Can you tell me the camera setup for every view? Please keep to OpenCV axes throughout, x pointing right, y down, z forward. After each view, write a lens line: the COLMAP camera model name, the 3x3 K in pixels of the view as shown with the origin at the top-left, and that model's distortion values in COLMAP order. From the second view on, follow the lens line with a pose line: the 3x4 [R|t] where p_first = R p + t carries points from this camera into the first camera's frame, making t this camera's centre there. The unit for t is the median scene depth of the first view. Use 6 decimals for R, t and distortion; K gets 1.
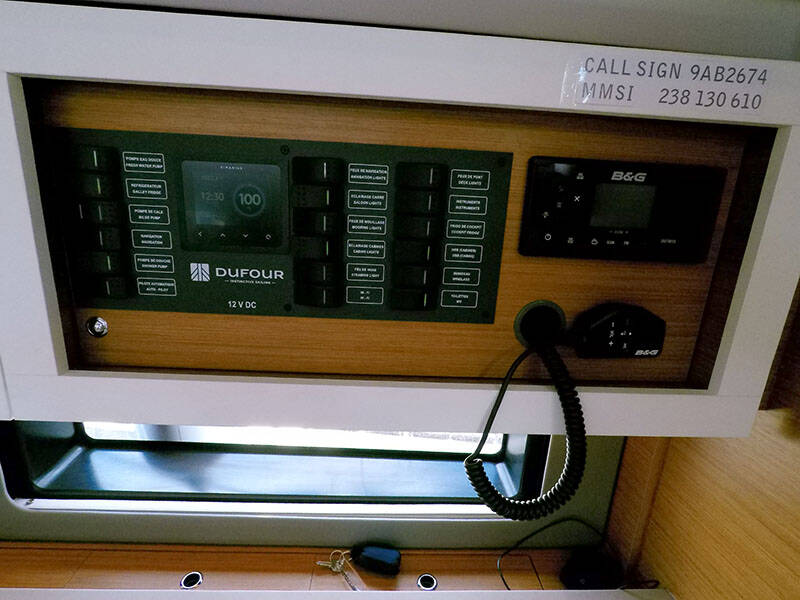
lens RADIAL K [[413.9, 0, 398.6], [0, 413.9, 300.2], [0, 0, 1]] dist [0.003027, 0.000923]
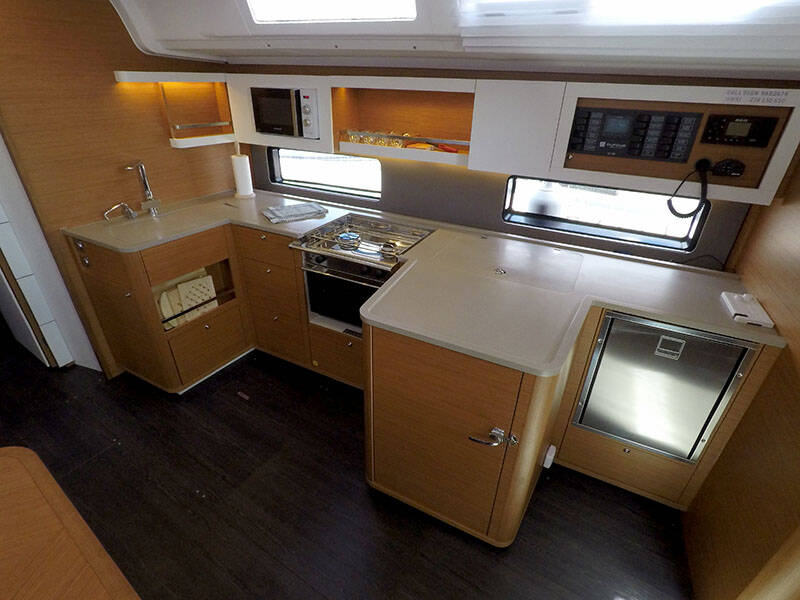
lens RADIAL K [[413.9, 0, 401.9], [0, 413.9, 300.6], [0, 0, 1]] dist [0.003027, 0.000923]
pose [[0.856800, 0.219367, -0.466660, 0.058421], [-0.104310, 0.960020, 0.259770, 0.537890], [0.504988, -0.173893, 0.845428, -3.584984]]
